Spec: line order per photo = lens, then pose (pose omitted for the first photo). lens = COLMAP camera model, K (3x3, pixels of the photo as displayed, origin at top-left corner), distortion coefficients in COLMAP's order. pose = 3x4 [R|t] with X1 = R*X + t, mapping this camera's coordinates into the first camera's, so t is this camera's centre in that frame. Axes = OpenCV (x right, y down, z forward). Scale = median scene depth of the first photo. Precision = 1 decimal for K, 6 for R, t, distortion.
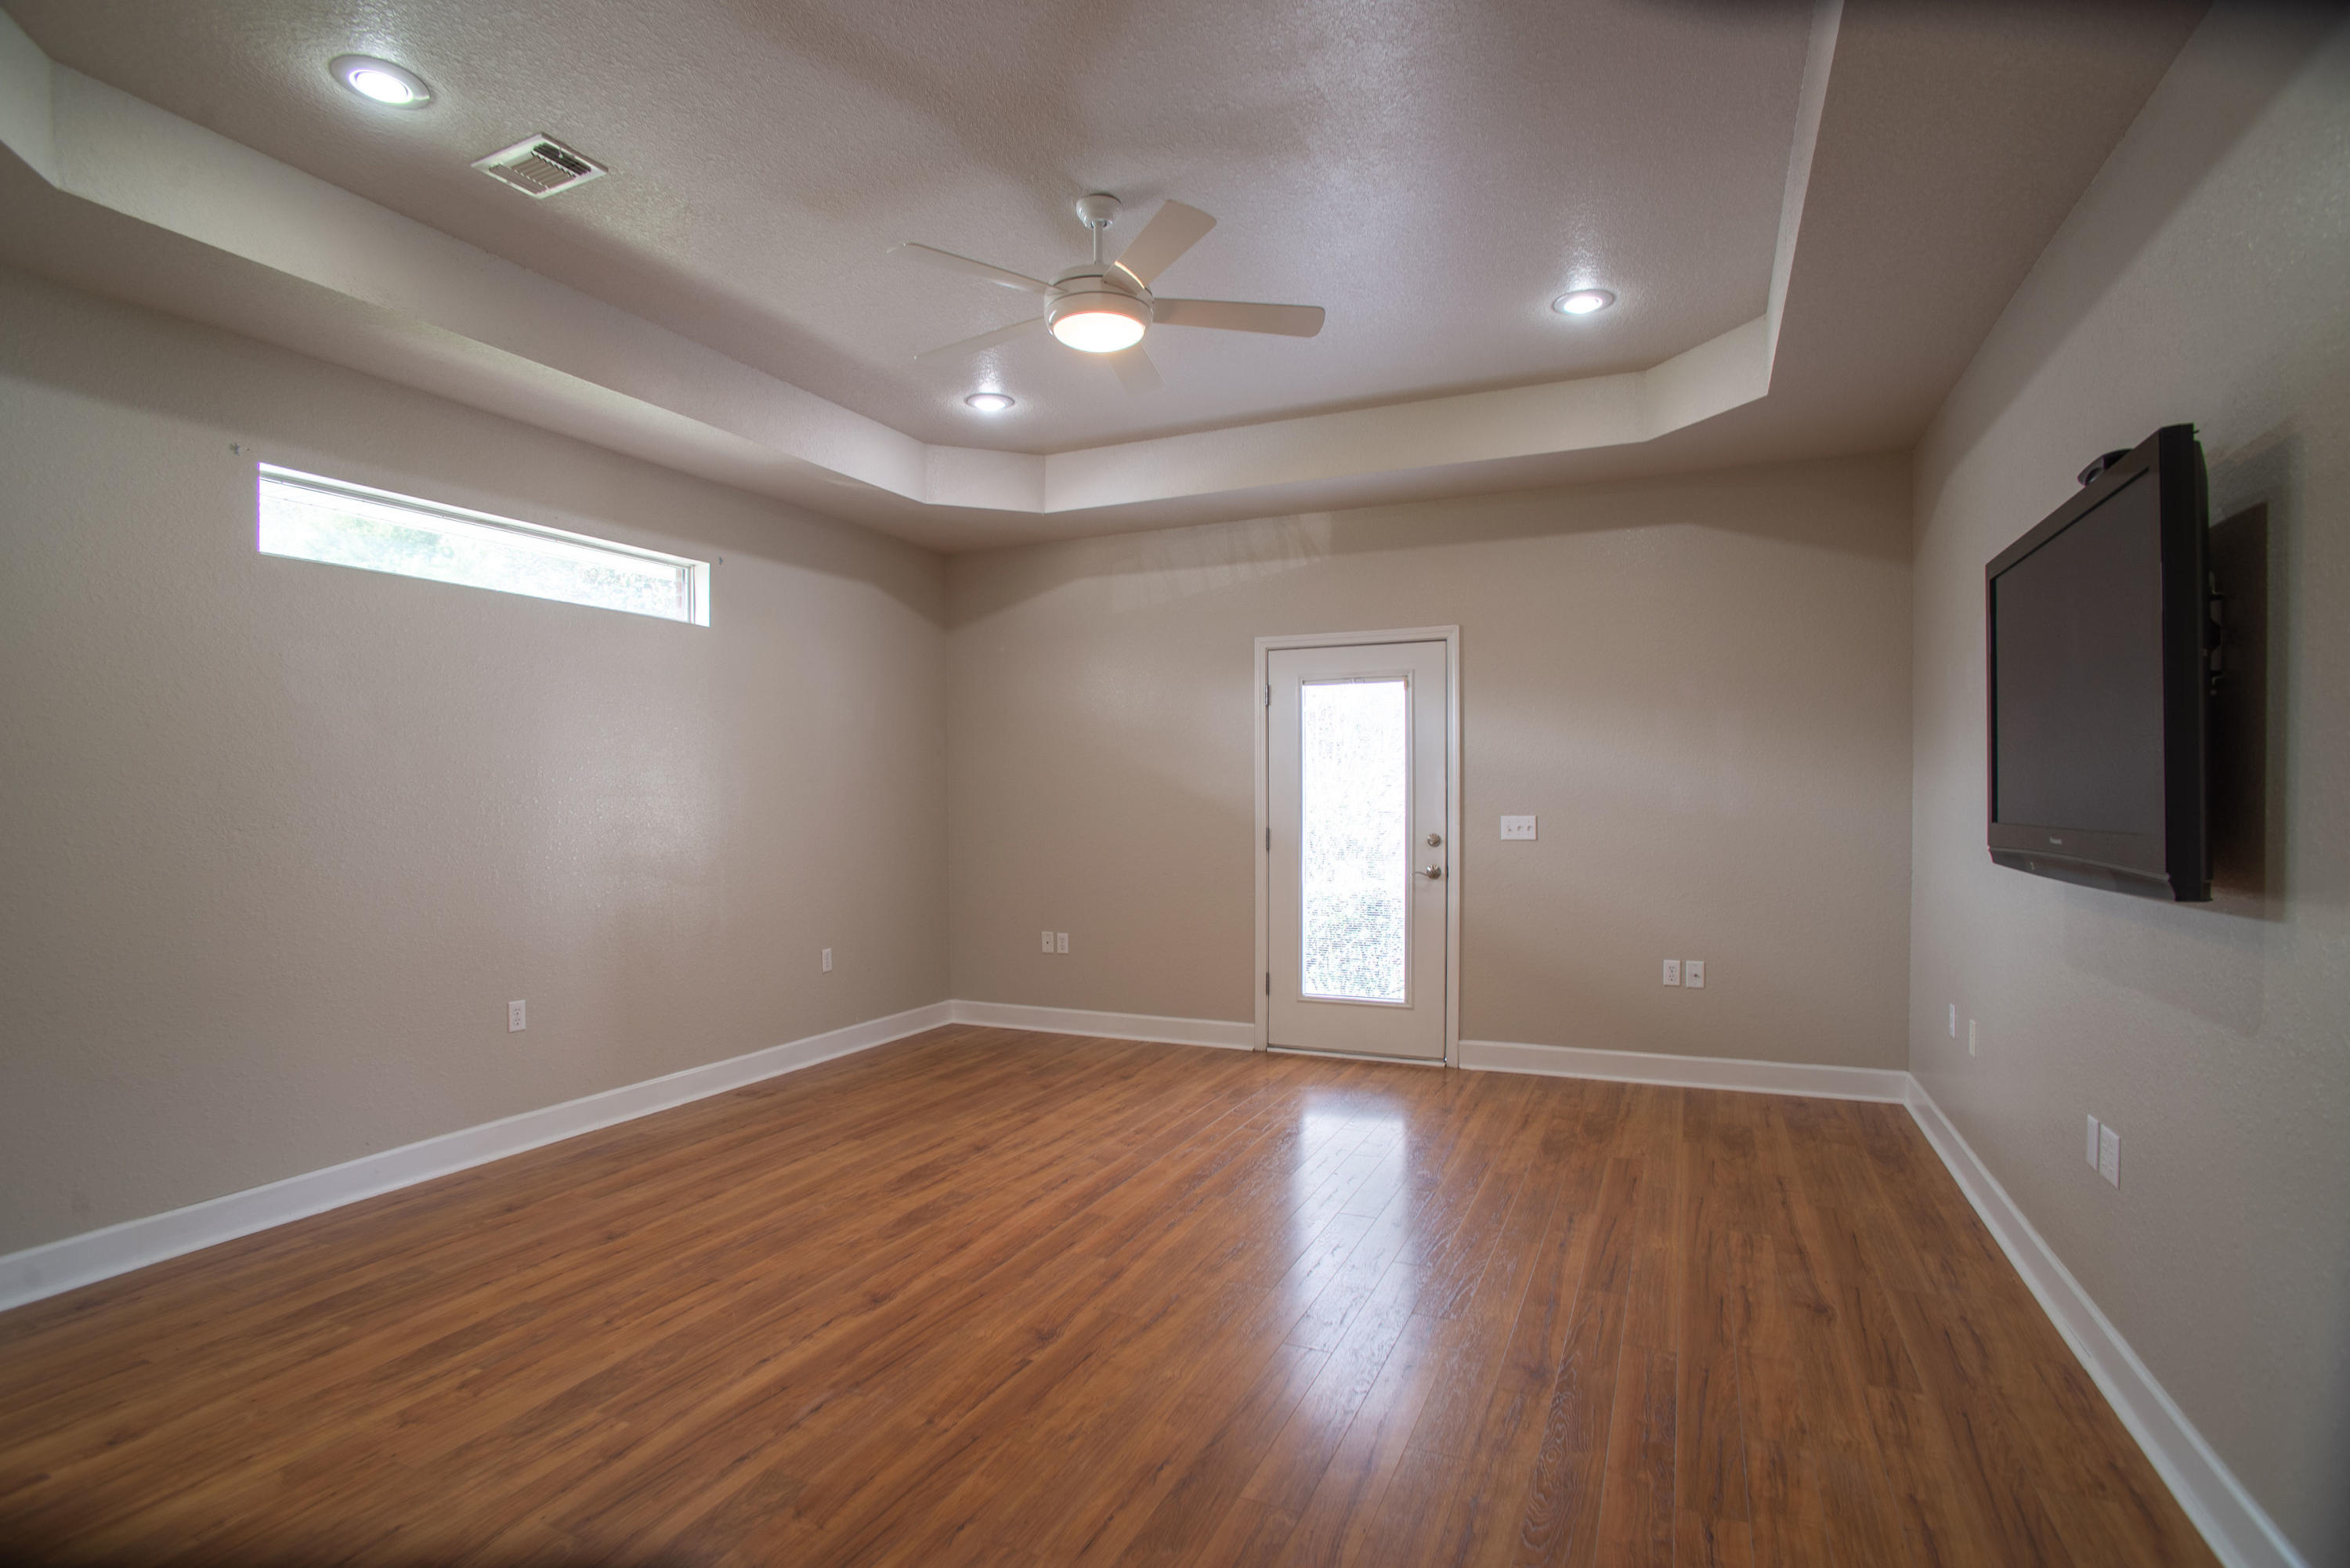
lens RADIAL K [[1129.3, 0, 1177.7], [0, 1129.3, 785.5], [0, 0, 1]] dist [-0.038300, 0.005852]
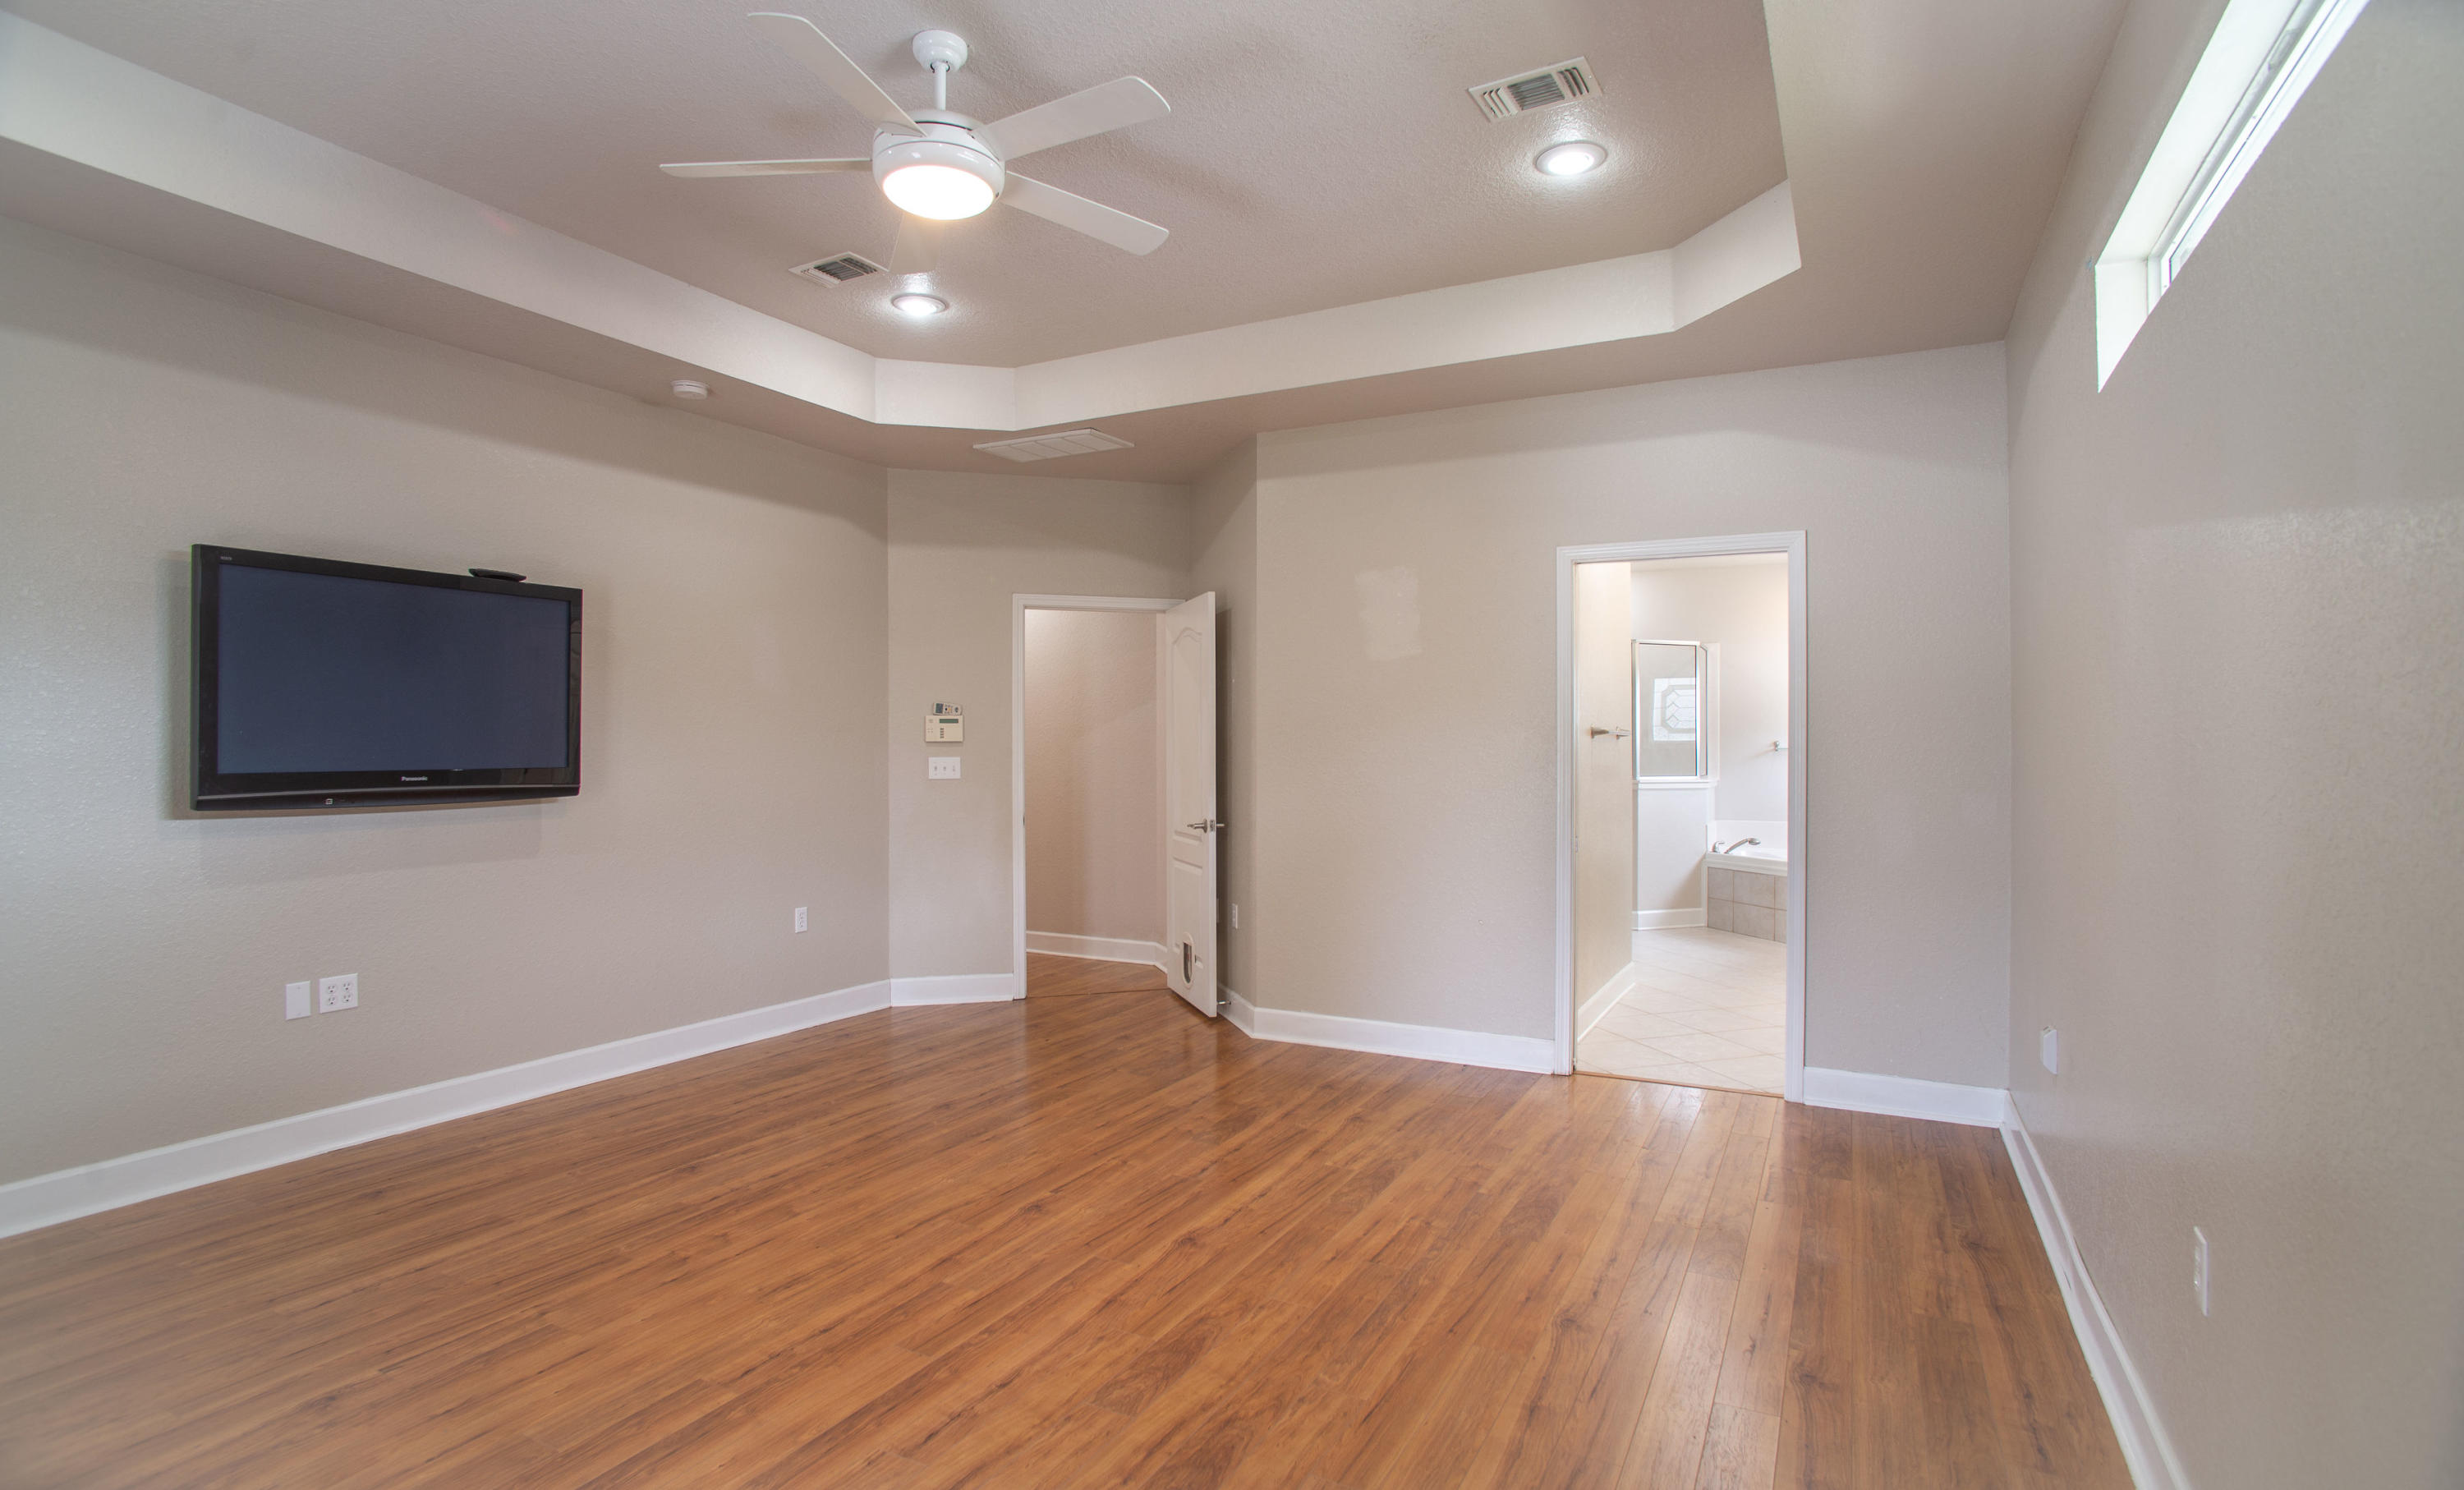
lens RADIAL K [[1190.3, 0, 1247.4], [0, 1190.3, 759.1], [0, 0, 1]] dist [-0.022388, 0.000090]
pose [[-0.998538, 0.006713, 0.053628, -0.365206], [0.006678, 0.999977, -0.000829, 0.023259], [-0.053632, -0.000470, -0.998561, 1.982163]]
